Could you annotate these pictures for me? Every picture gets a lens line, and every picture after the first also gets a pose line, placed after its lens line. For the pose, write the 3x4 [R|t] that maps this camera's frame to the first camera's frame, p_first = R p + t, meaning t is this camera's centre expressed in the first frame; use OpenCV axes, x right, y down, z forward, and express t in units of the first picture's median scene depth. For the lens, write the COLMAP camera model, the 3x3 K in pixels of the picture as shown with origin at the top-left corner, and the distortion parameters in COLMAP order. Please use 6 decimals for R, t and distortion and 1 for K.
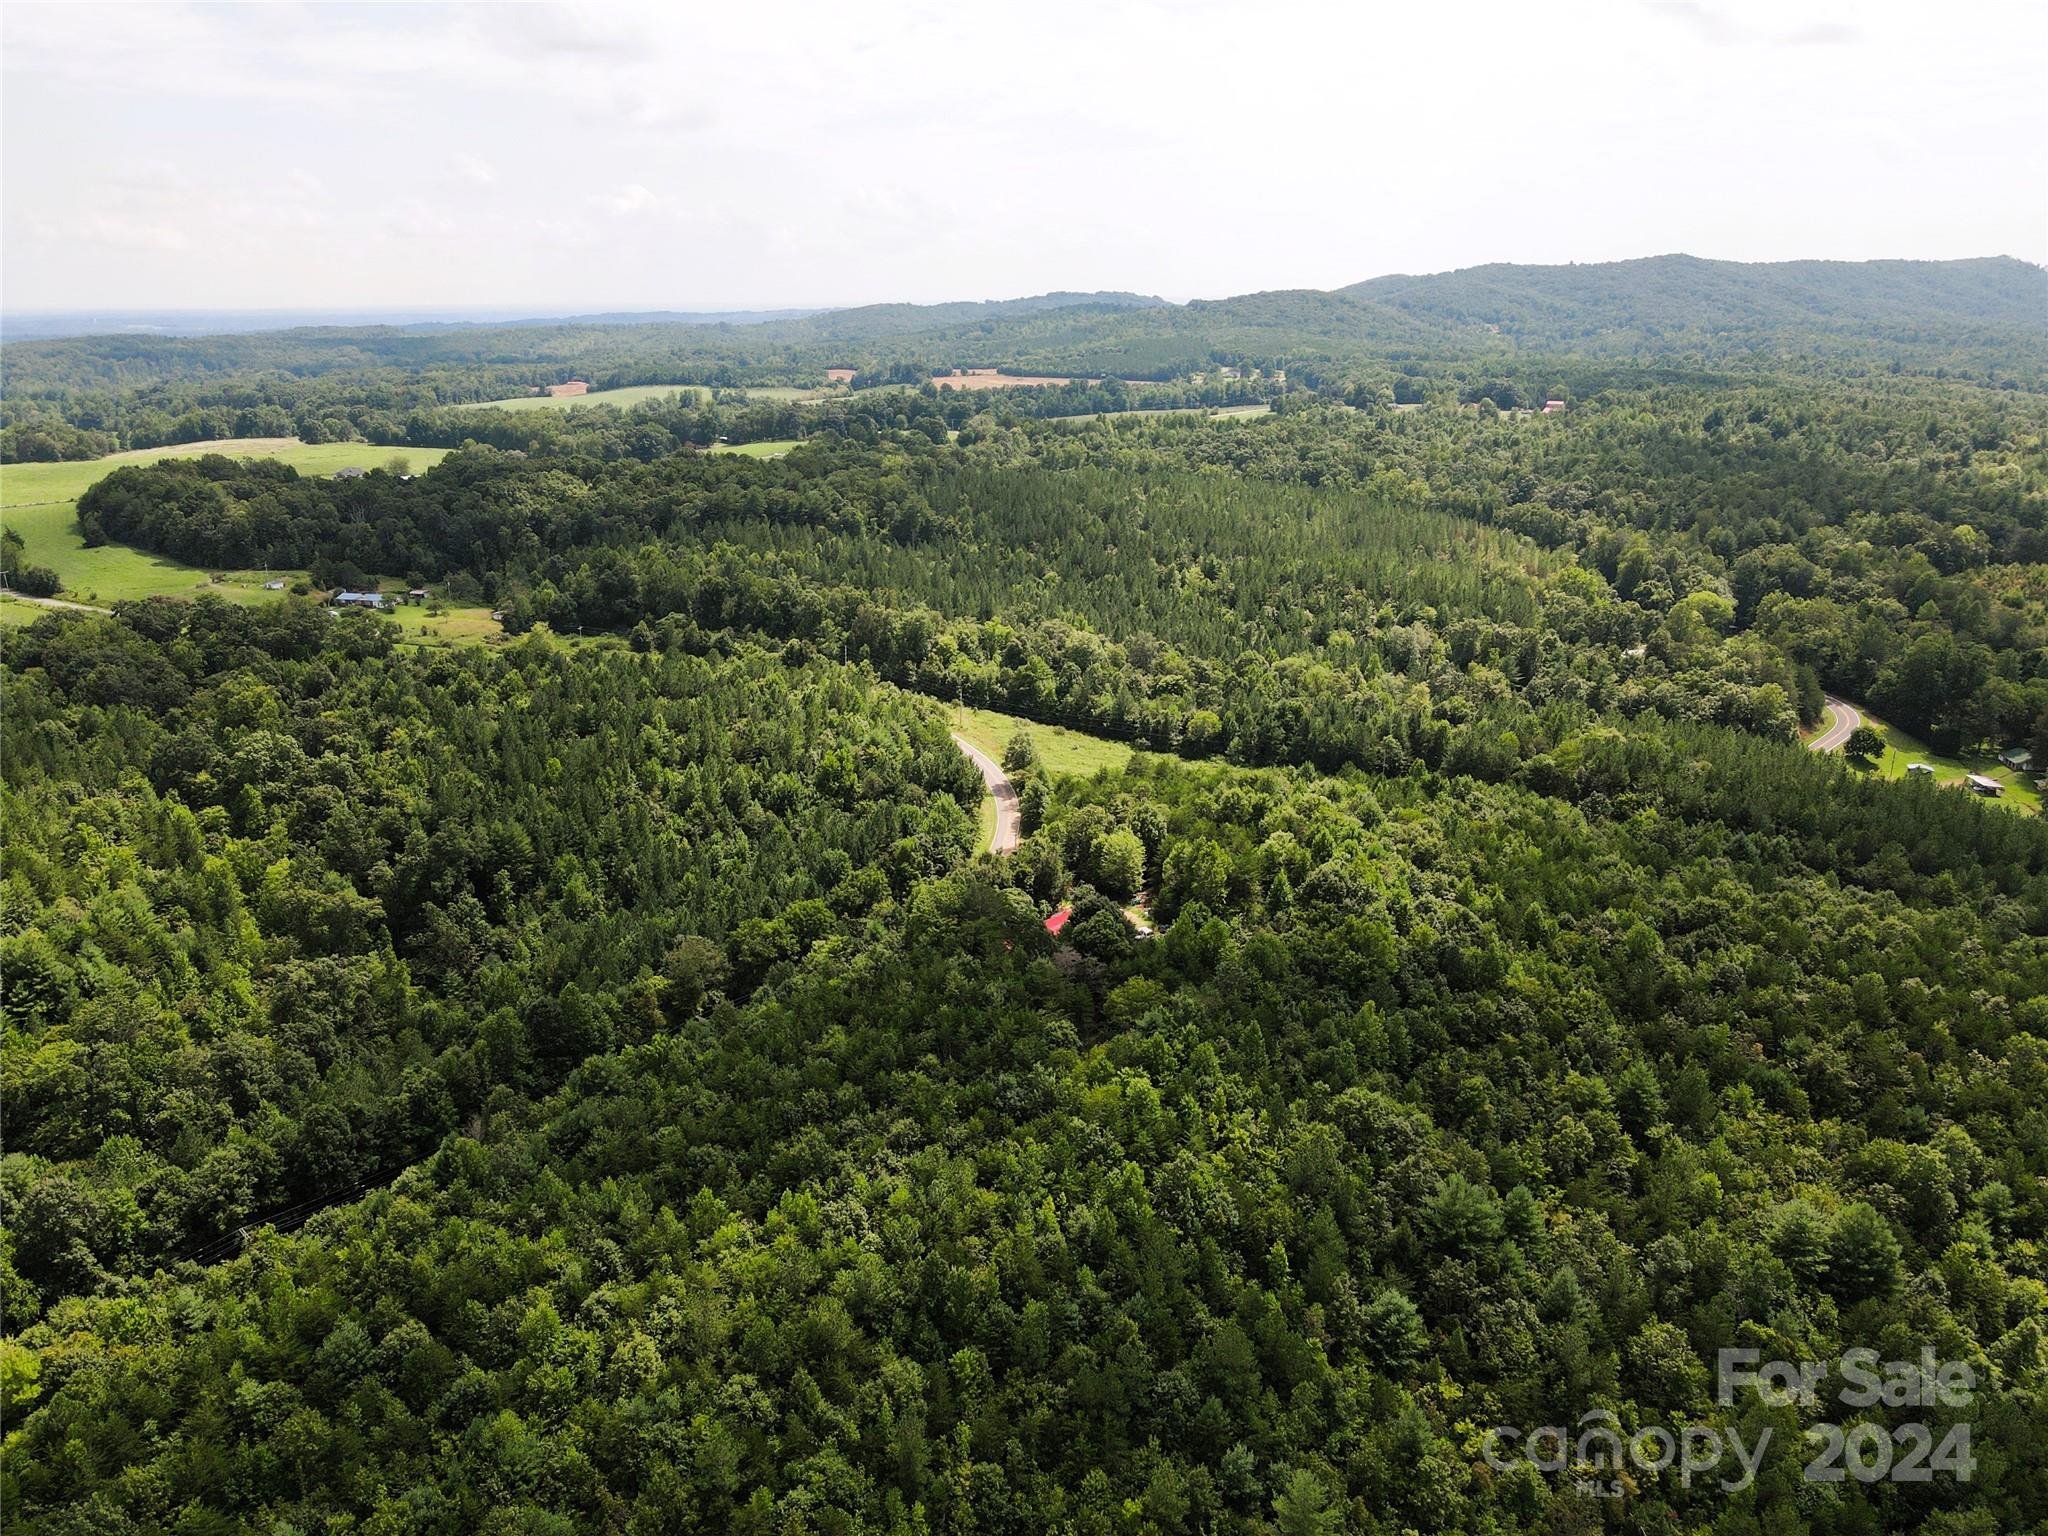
lens RADIAL K [[1500.7, 0, 1029.6], [0, 1500.7, 768.3], [0, 0, 1]] dist [0.005852, 0.021959]
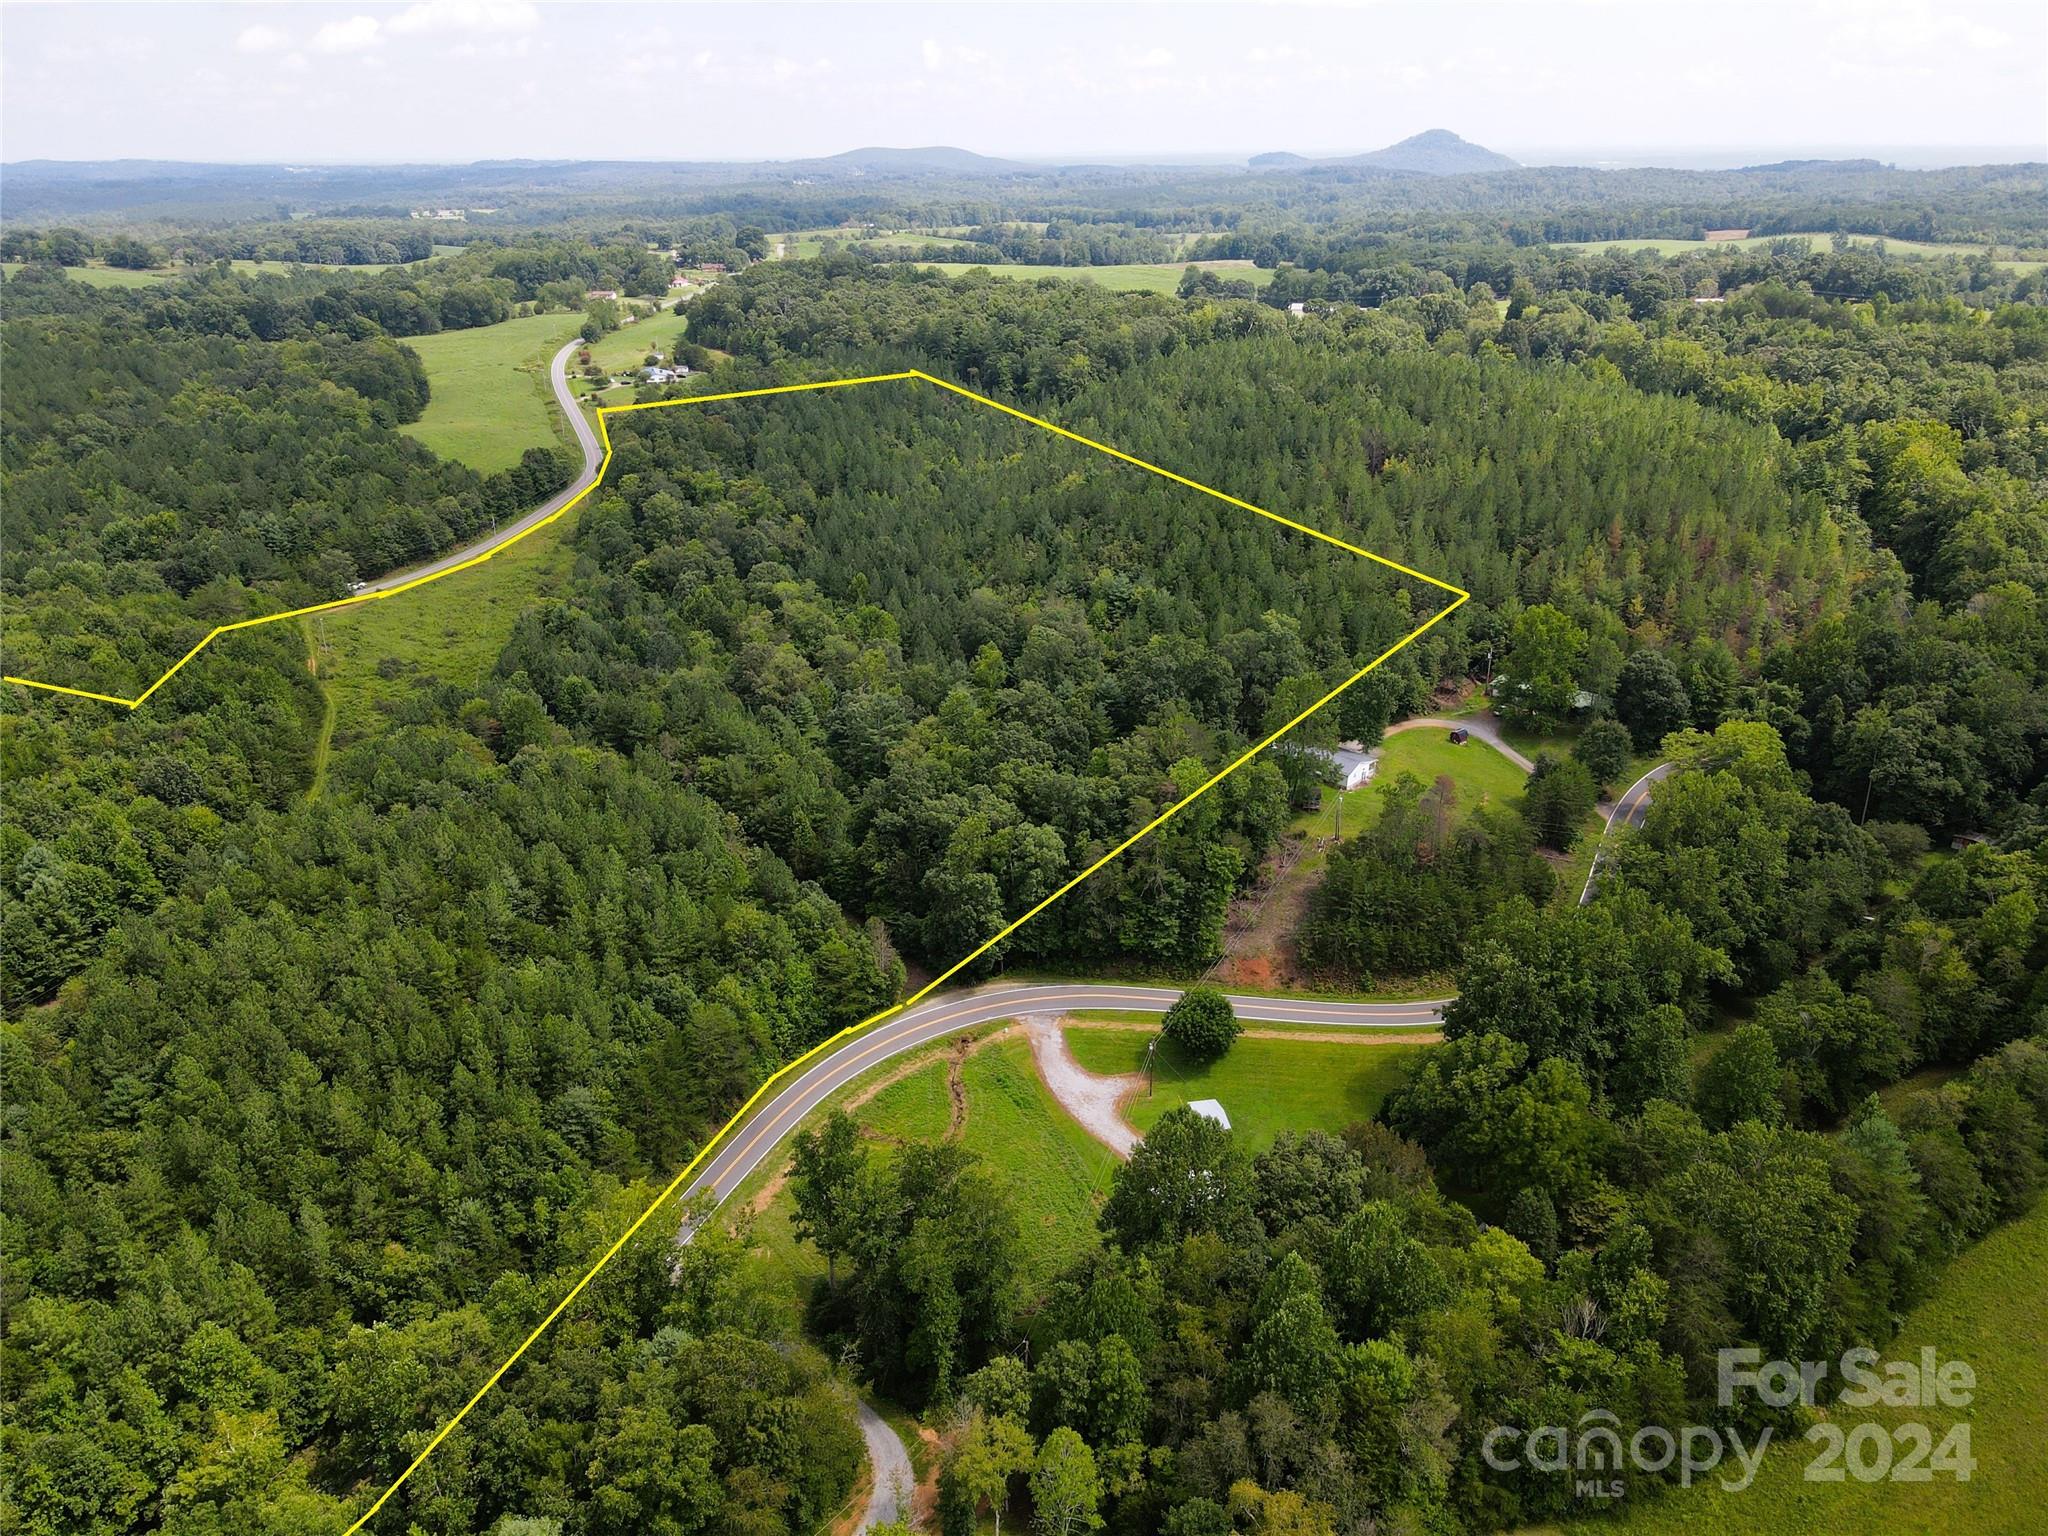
lens RADIAL K [[1500.7, 0, 1026.9], [0, 1500.7, 759.0], [0, 0, 1]] dist [0.005852, 0.021959]
pose [[0.540441, 0.325442, -0.775893, 0.343876], [-0.253497, 0.942297, 0.218668, -0.074952], [0.802286, 0.078509, 0.591755, 0.256018]]
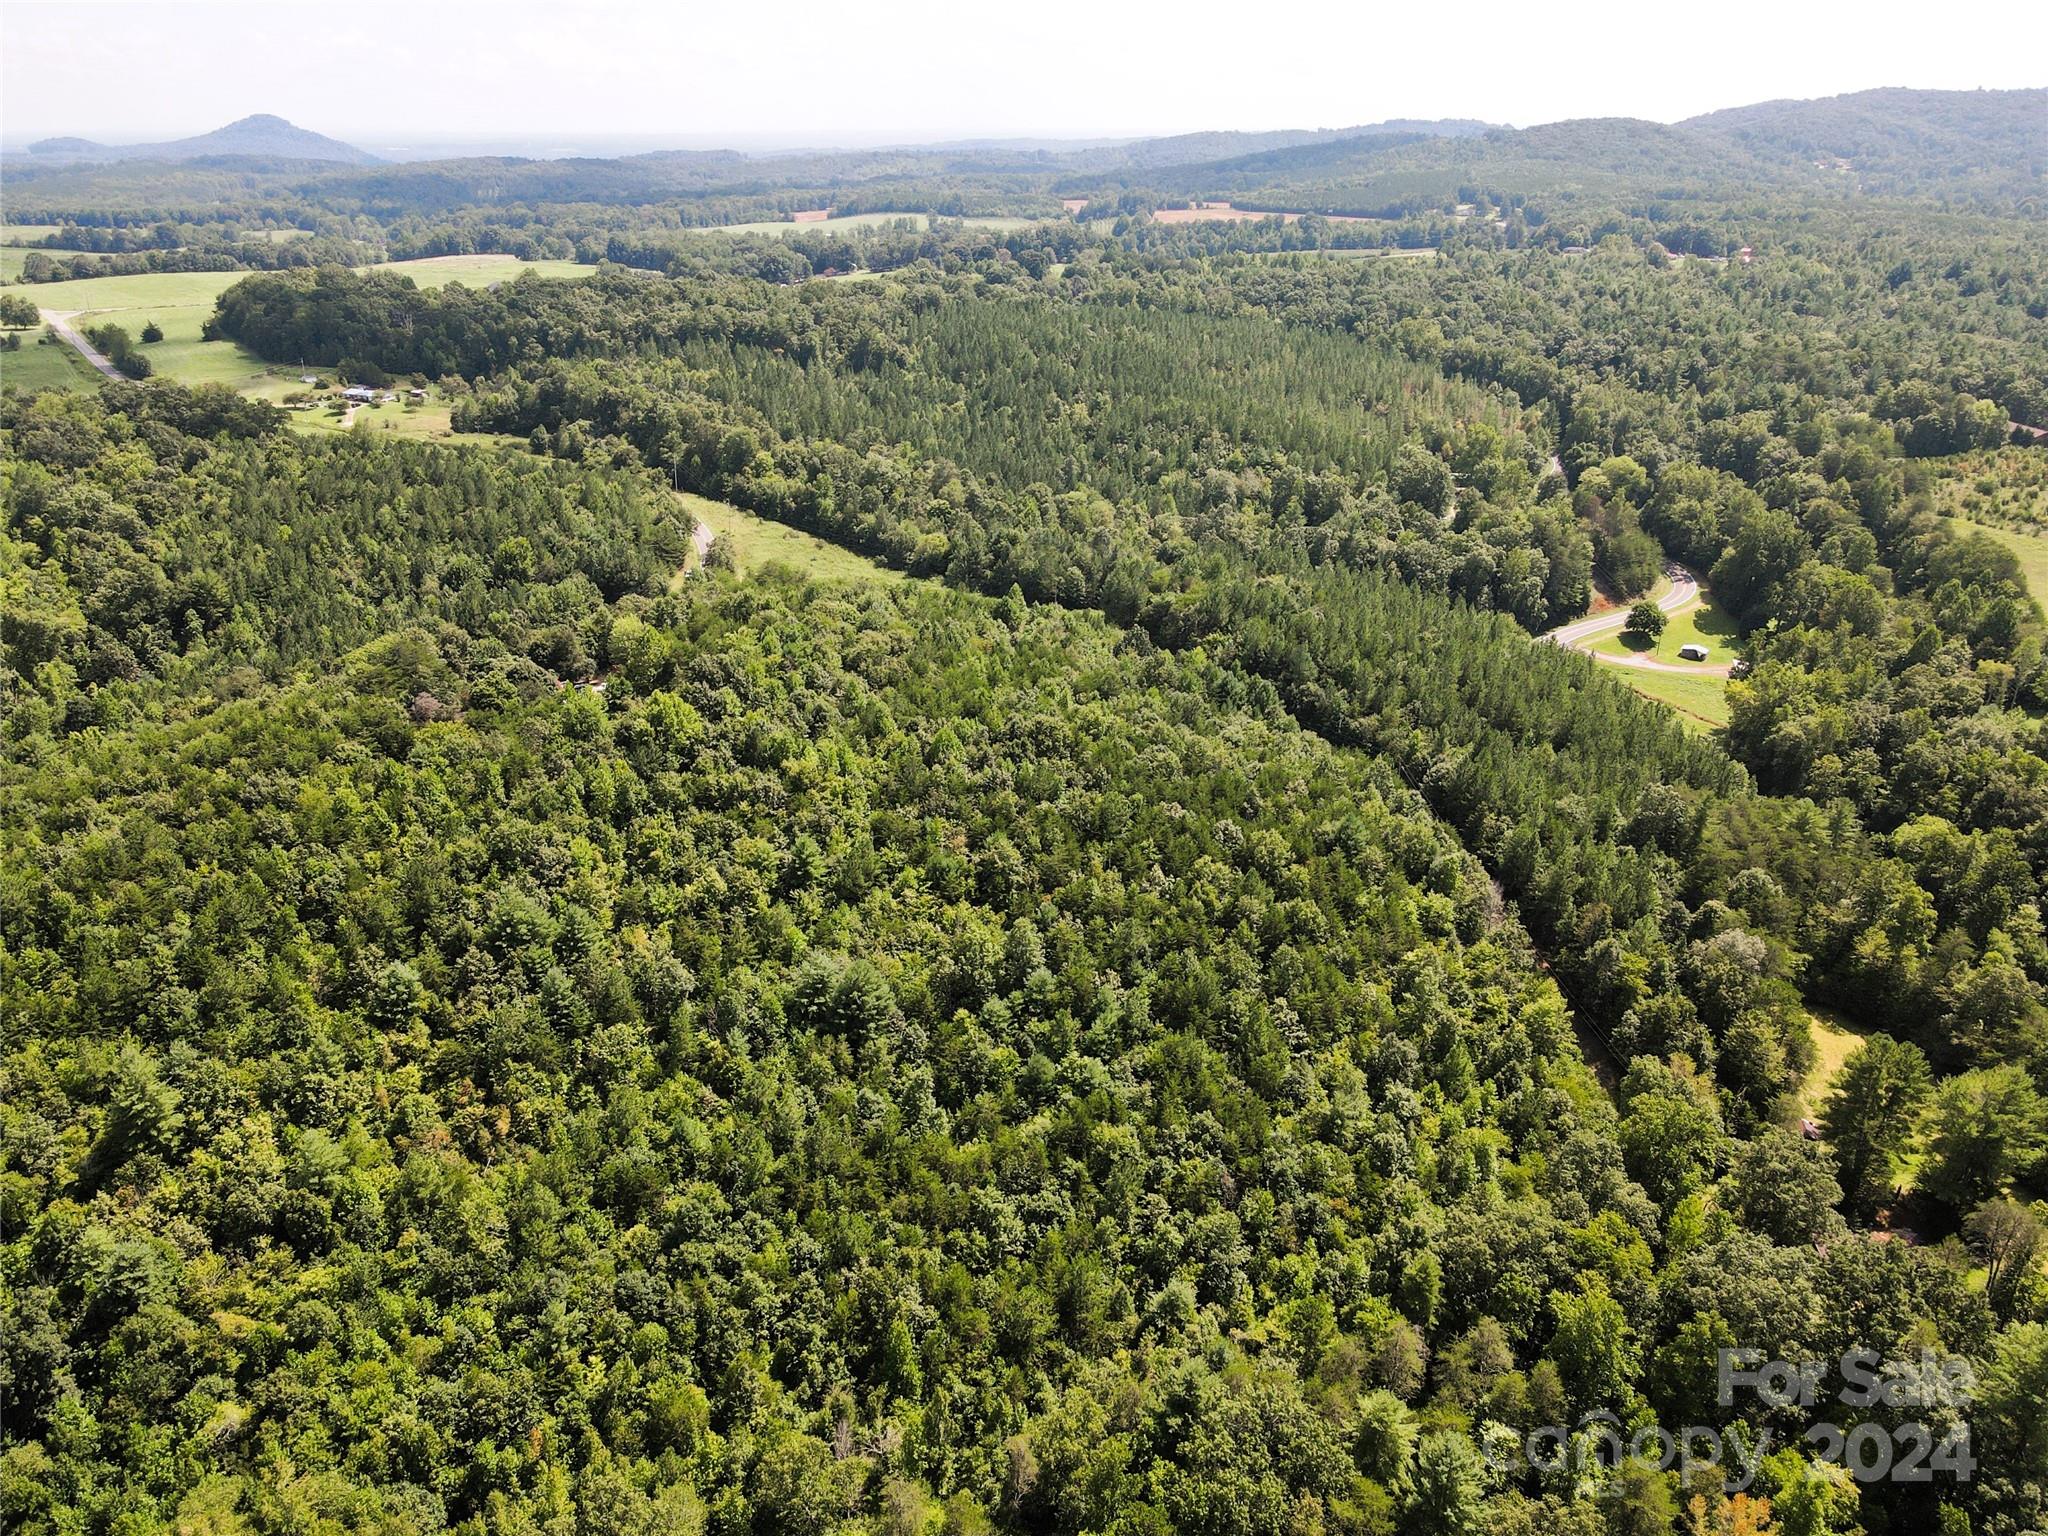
lens RADIAL K [[1500.7, 0, 1026.6], [0, 1500.7, 764.6], [0, 0, 1]] dist [0.005852, 0.021959]
pose [[0.968915, 0.103270, -0.224807, 0.155627], [-0.080499, 0.990862, 0.108224, 0.001251], [0.233929, -0.086763, 0.968374, -0.012359]]
